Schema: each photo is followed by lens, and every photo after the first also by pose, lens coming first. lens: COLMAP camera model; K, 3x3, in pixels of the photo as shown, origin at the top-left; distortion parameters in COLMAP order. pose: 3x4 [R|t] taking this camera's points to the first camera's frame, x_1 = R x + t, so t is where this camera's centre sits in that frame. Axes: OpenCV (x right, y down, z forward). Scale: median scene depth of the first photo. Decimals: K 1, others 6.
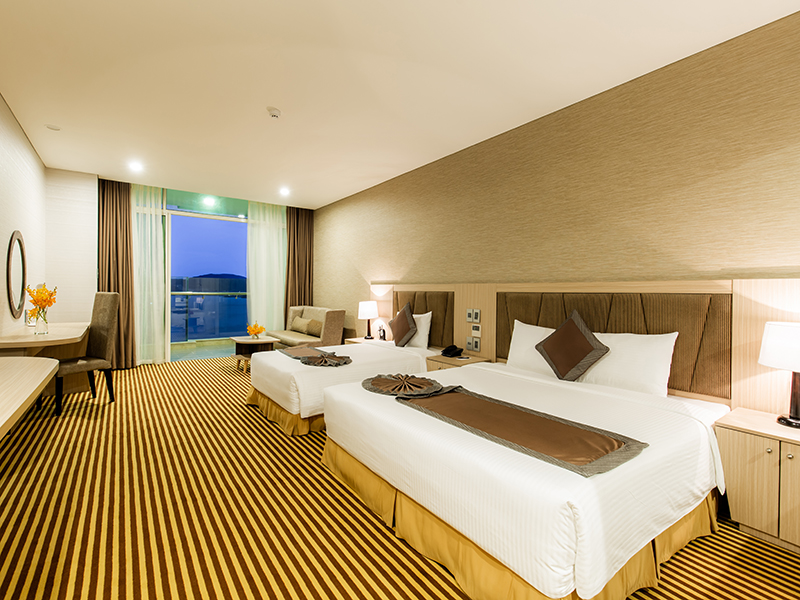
lens RADIAL K [[381.9, 0, 423.6], [0, 381.9, 296.1], [0, 0, 1]] dist [0.000583, -0.000350]
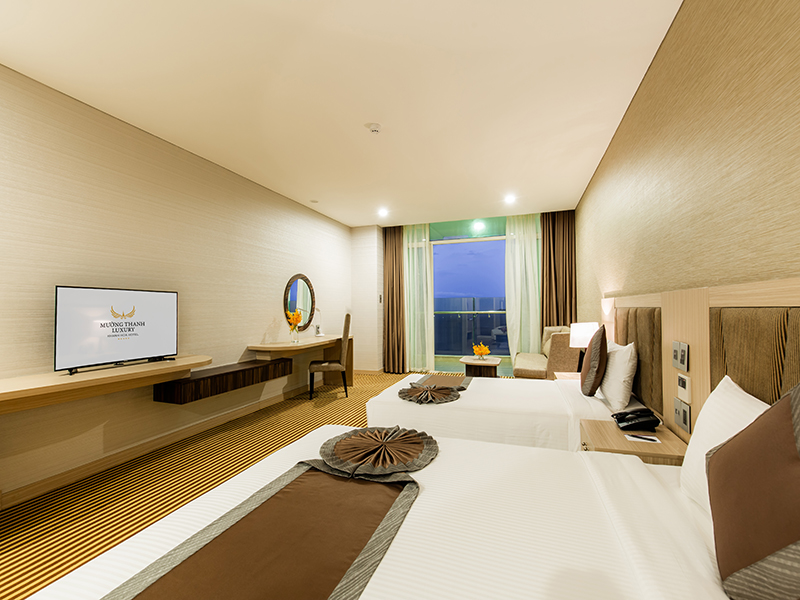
lens RADIAL K [[378.5, 0, 400.0], [0, 378.5, 300.0], [0, 0, 1]] dist [-0.001001, -0.000169]
pose [[0.515953, -0.036244, -0.855850, 0.363990], [0.005914, 0.999231, -0.038750, -0.003289], [0.856597, 0.014931, 0.515771, 0.448709]]
